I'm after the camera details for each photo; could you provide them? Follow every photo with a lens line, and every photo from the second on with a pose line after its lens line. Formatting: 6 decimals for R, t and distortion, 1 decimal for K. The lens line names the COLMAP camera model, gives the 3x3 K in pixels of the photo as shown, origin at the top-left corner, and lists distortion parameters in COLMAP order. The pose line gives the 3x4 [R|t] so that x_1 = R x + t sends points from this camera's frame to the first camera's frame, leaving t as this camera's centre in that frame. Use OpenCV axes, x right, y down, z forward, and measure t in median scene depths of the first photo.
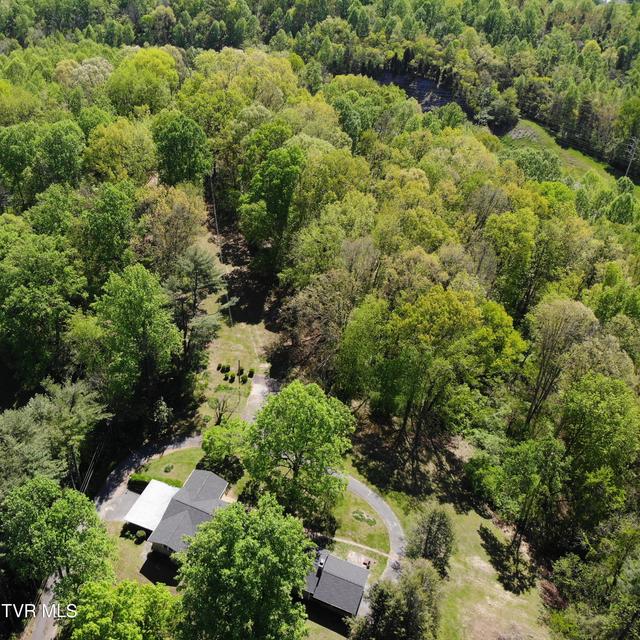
lens RADIAL K [[615.0, 0, 221.4], [0, 615.0, 321.2], [0, 0, 1]] dist [0.179989, -0.399018]
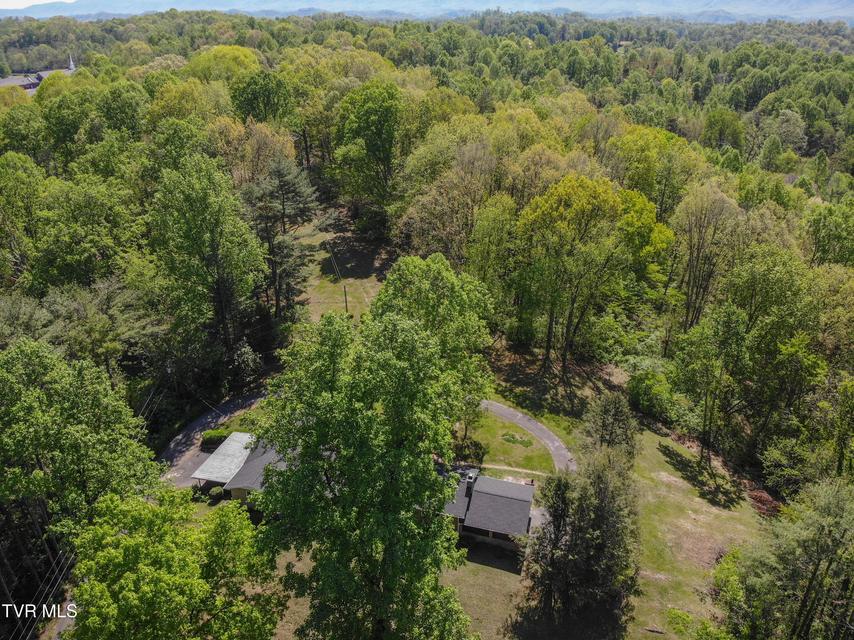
lens RADIAL K [[619.8, 0, 431.9], [0, 619.8, 317.4], [0, 0, 1]] dist [0.149703, -0.332478]
pose [[0.985148, -0.073236, 0.155308, 0.011961], [0.097168, 0.983503, -0.152580, 0.225526], [-0.141571, 0.165405, 0.976012, 0.194645]]
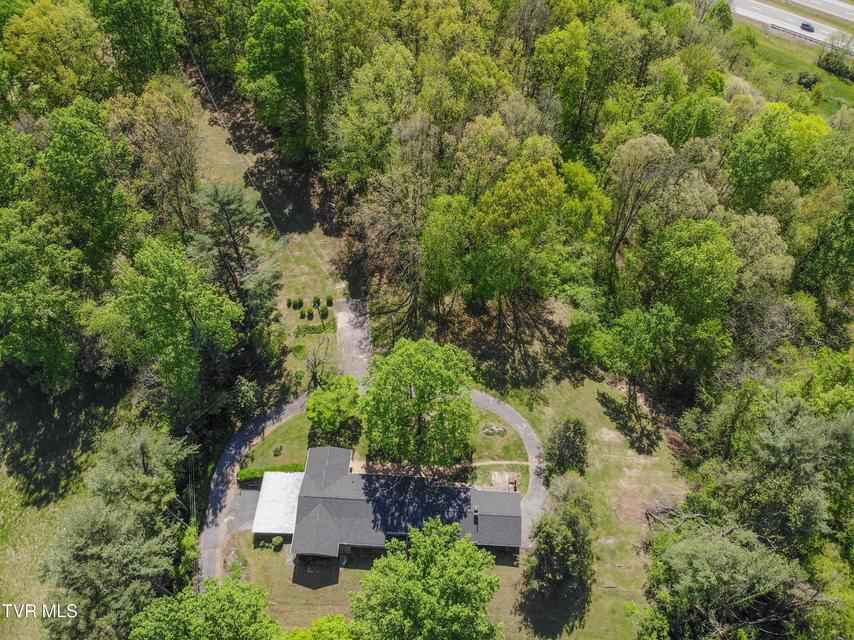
lens RADIAL K [[619.8, 0, 431.9], [0, 619.8, 317.4], [0, 0, 1]] dist [0.149703, -0.332478]
pose [[0.924520, -0.319770, 0.207387, -0.006531], [0.233302, 0.905089, 0.355506, -0.178664], [-0.301383, -0.280289, 0.911376, 0.159773]]
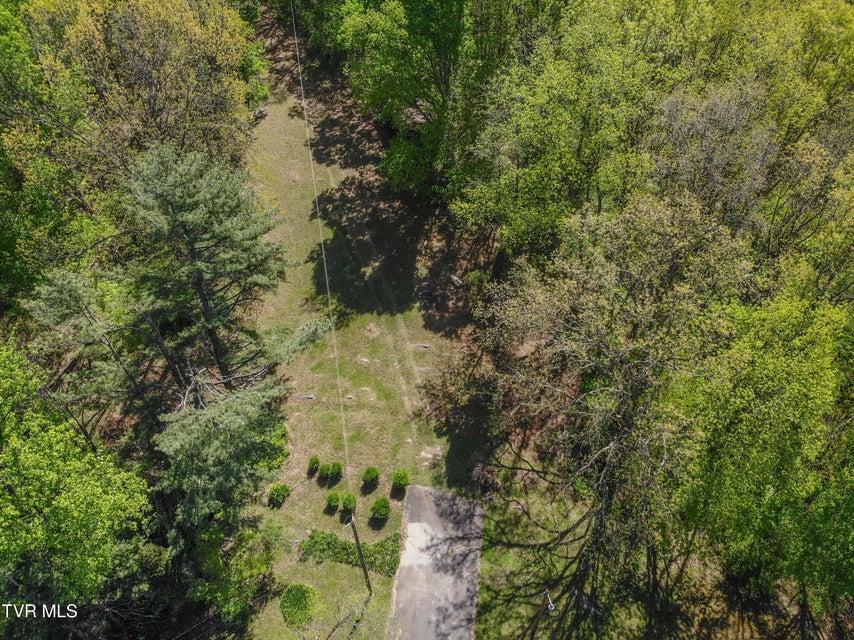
lens RADIAL K [[629.2, 0, 427.0], [0, 629.2, 320.0], [0, 0, 1]] dist [0.237842, -0.352598]
pose [[0.993589, -0.087527, 0.071557, 0.048955], [0.071804, 0.977451, 0.198580, -0.093054], [-0.087324, -0.192168, 0.977469, 0.666029]]
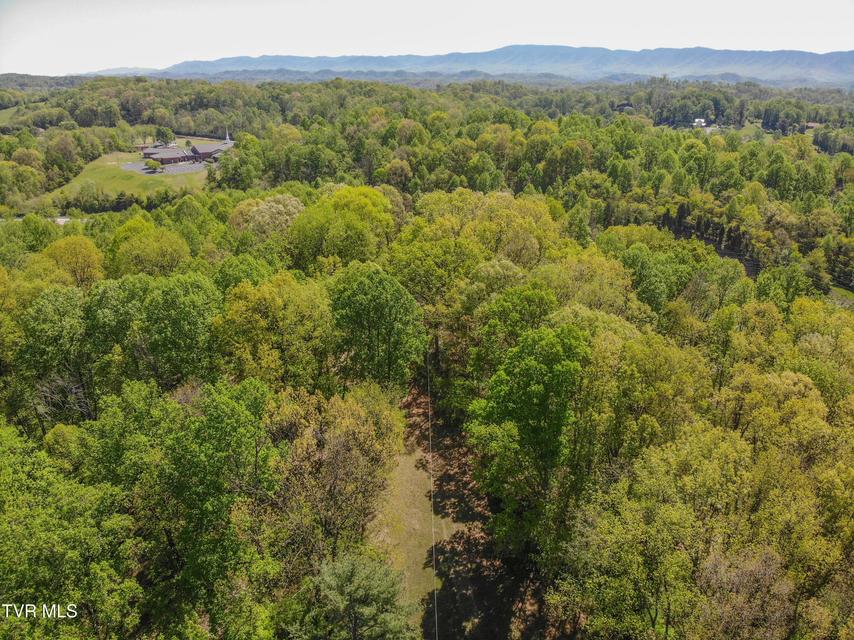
lens RADIAL K [[631.3, 0, 425.2], [0, 631.3, 336.1], [0, 0, 1]] dist [0.050191, -0.150125]
pose [[0.997754, 0.027552, -0.061057, 0.029249], [-0.040338, 0.974826, -0.219289, -0.170602], [0.053478, 0.221259, 0.973748, 0.530092]]
